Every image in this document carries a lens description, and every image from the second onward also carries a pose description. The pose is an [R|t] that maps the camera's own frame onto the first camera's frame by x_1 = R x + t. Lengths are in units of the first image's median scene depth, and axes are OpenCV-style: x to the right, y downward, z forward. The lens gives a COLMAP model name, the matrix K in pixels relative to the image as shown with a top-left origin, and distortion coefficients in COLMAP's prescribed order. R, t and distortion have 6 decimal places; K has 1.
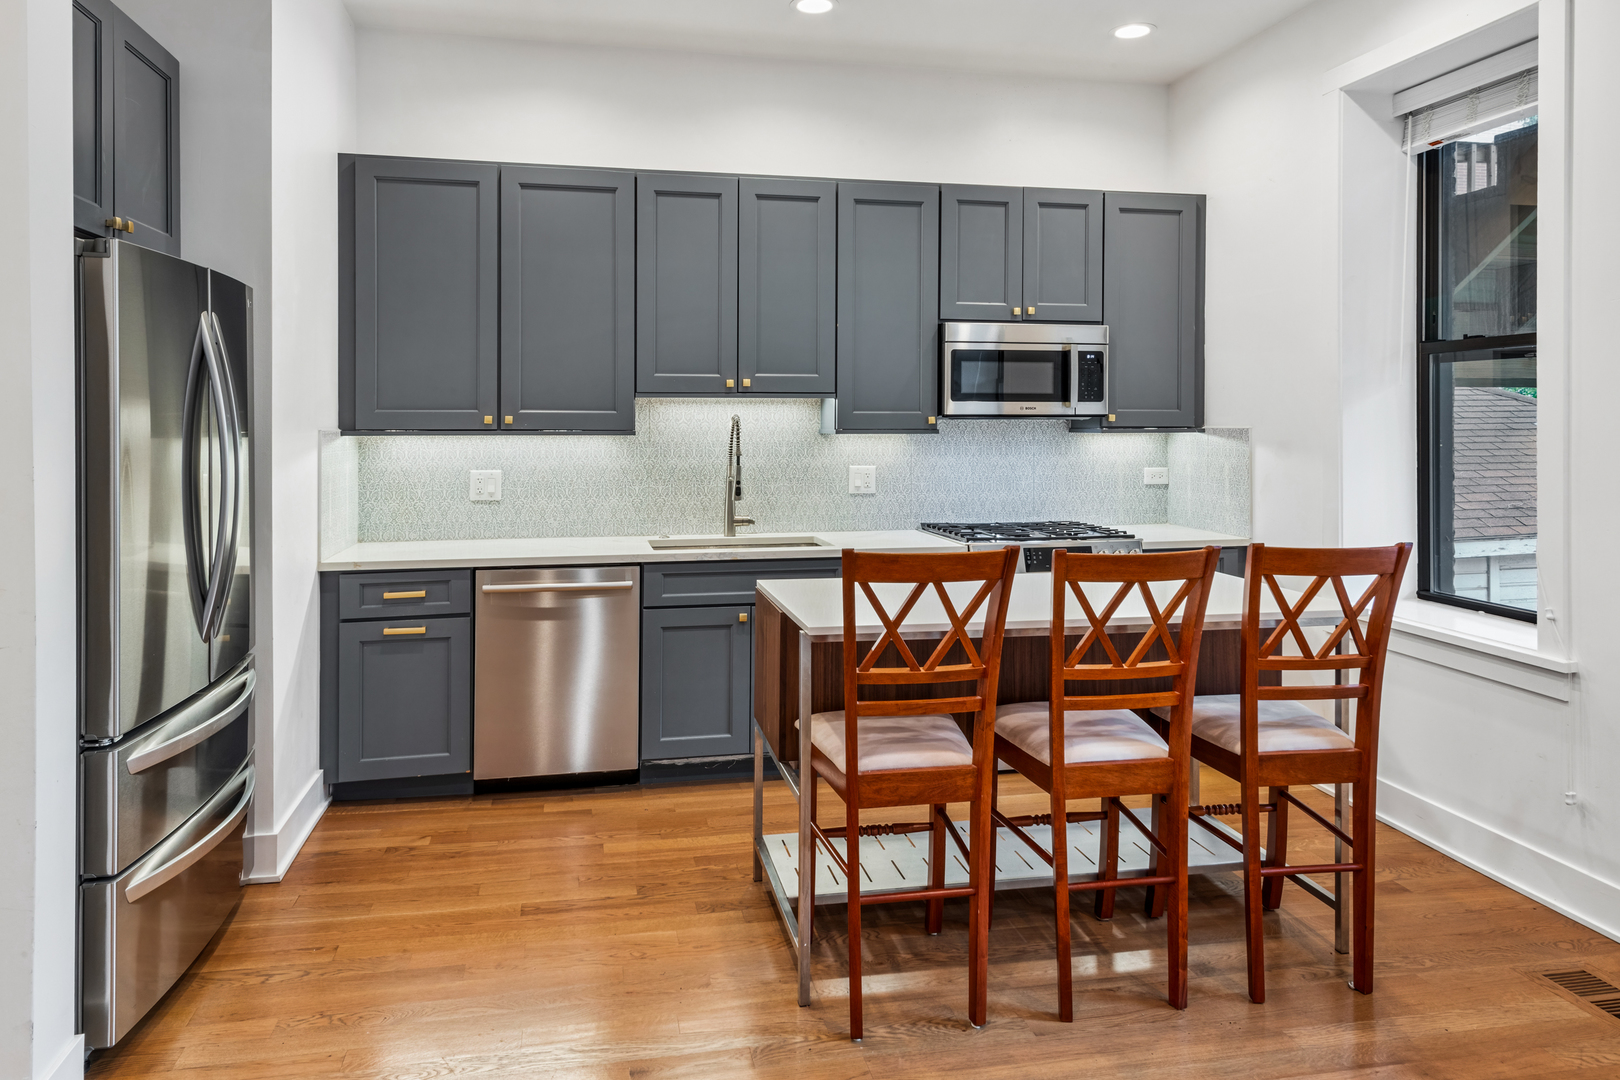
lens RADIAL K [[1068.1, 0, 812.2], [0, 1068.1, 434.6], [0, 0, 1]] dist [0.020052, 0.001961]
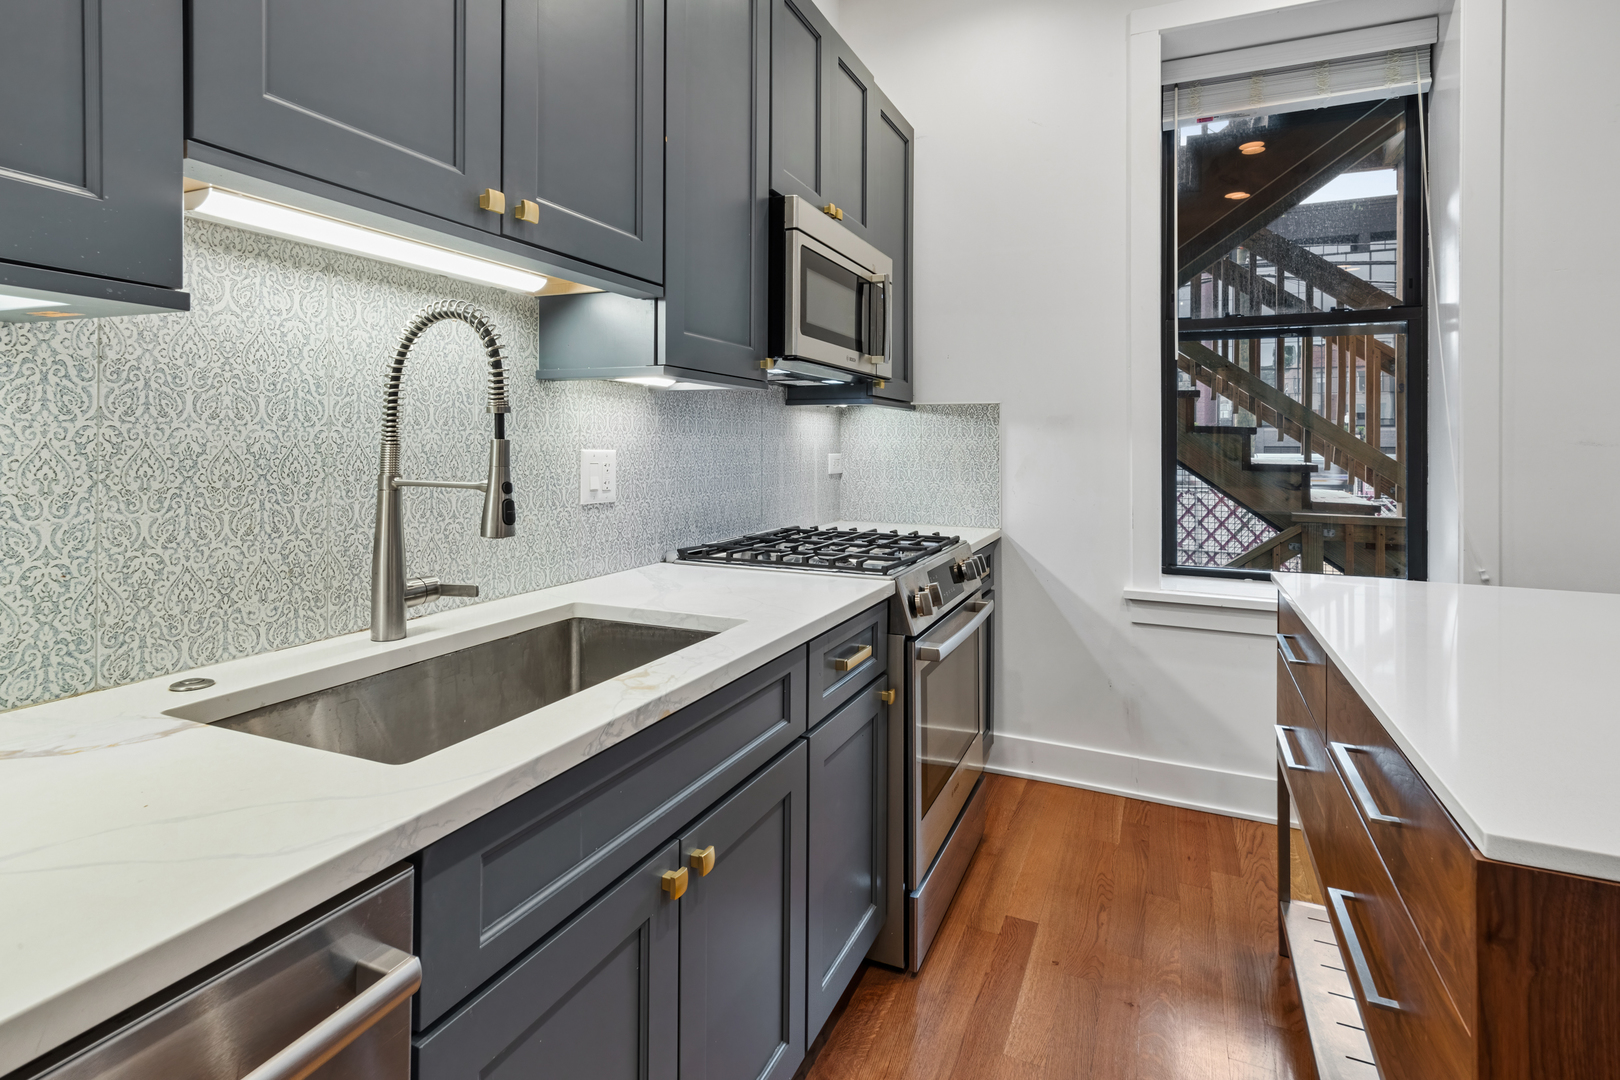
lens RADIAL K [[813.8, 0, 802.8], [0, 813.8, 447.9], [0, 0, 1]] dist [0.000029, -0.000253]
pose [[0.595868, -0.000372, 0.803082, -0.224185], [0.001222, 0.999999, -0.000443, 0.031200], [-0.803081, 0.001246, 0.595868, 0.745087]]
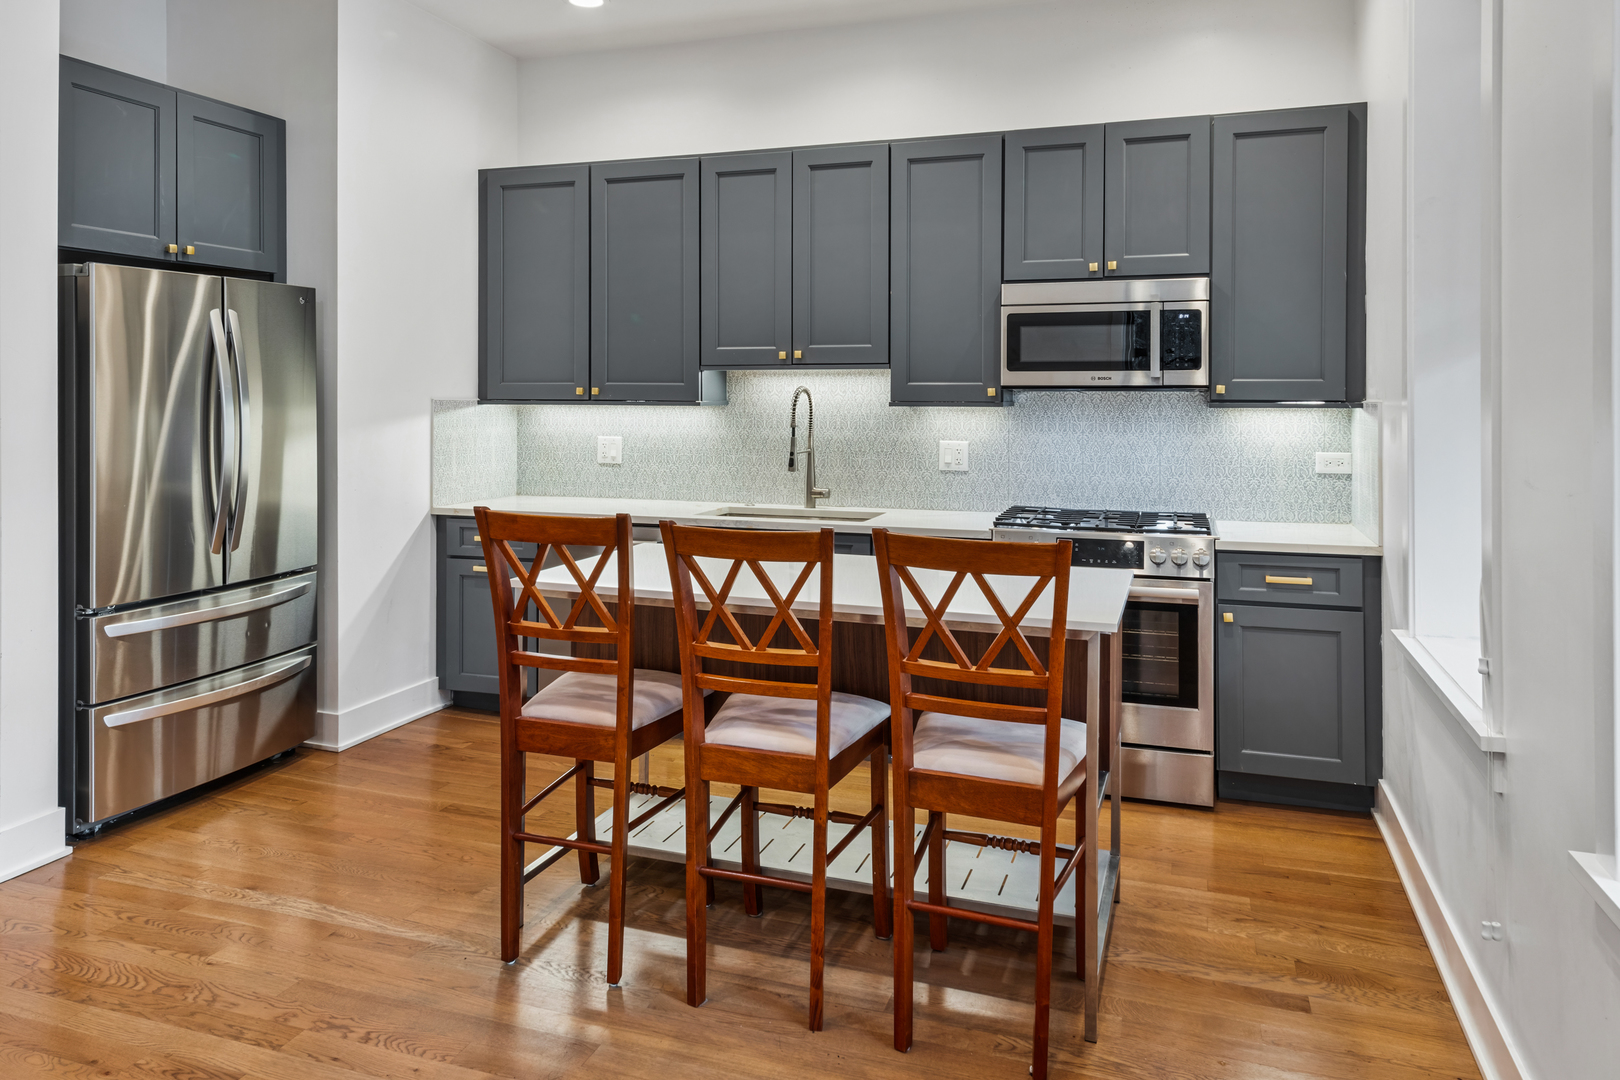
lens RADIAL K [[1128.0, 0, 812.1], [0, 1128.0, 409.6], [0, 0, 1]] dist [0.018740, 0.002635]
pose [[0.857228, 0.008614, -0.514864, 0.484642], [-0.008837, 0.999959, 0.002017, 0.000899], [0.514861, 0.002821, 0.857269, 0.097077]]
